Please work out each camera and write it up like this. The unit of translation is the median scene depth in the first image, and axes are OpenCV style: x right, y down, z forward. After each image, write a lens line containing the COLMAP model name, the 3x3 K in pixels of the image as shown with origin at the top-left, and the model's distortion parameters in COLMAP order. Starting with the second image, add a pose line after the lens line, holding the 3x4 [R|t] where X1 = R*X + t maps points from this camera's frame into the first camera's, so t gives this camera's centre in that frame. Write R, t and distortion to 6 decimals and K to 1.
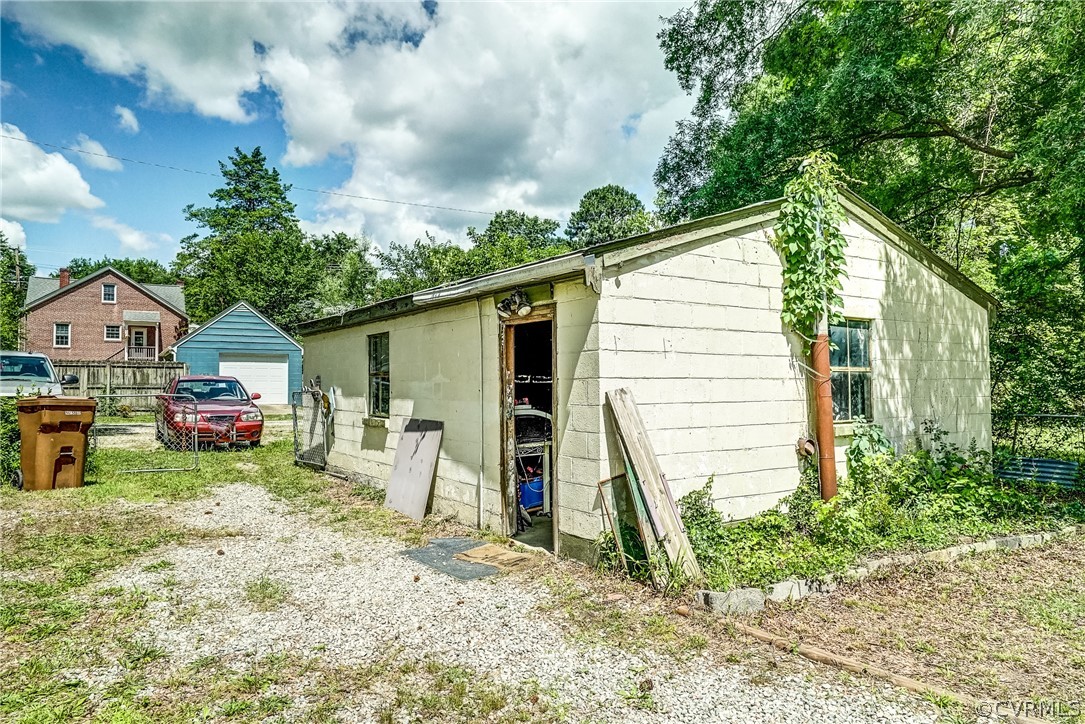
lens RADIAL K [[730.6, 0, 542.5], [0, 730.6, 362.0], [0, 0, 1]] dist [0.003682, 0.002258]
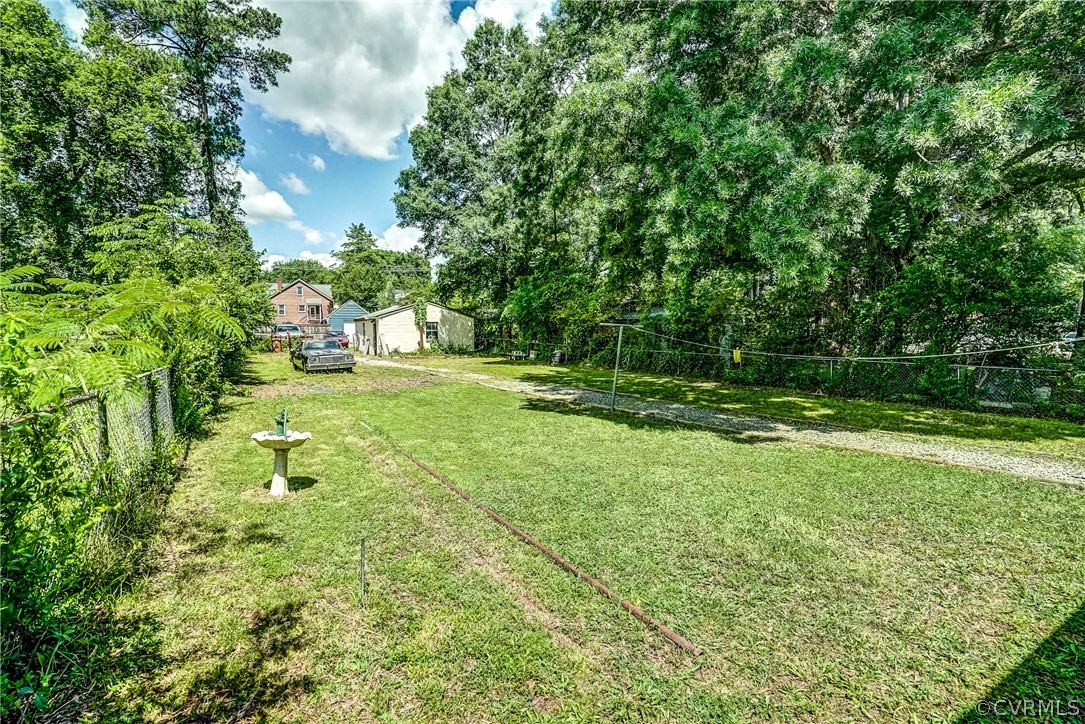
lens RADIAL K [[509.0, 0, 553.0], [0, 509.0, 360.4], [0, 0, 1]] dist [-0.065532, 0.023331]
pose [[0.998714, 0.002909, -0.050607, 0.275703], [0.001753, 0.995772, 0.091840, -0.021158], [0.050660, -0.091811, 0.994487, -0.532097]]
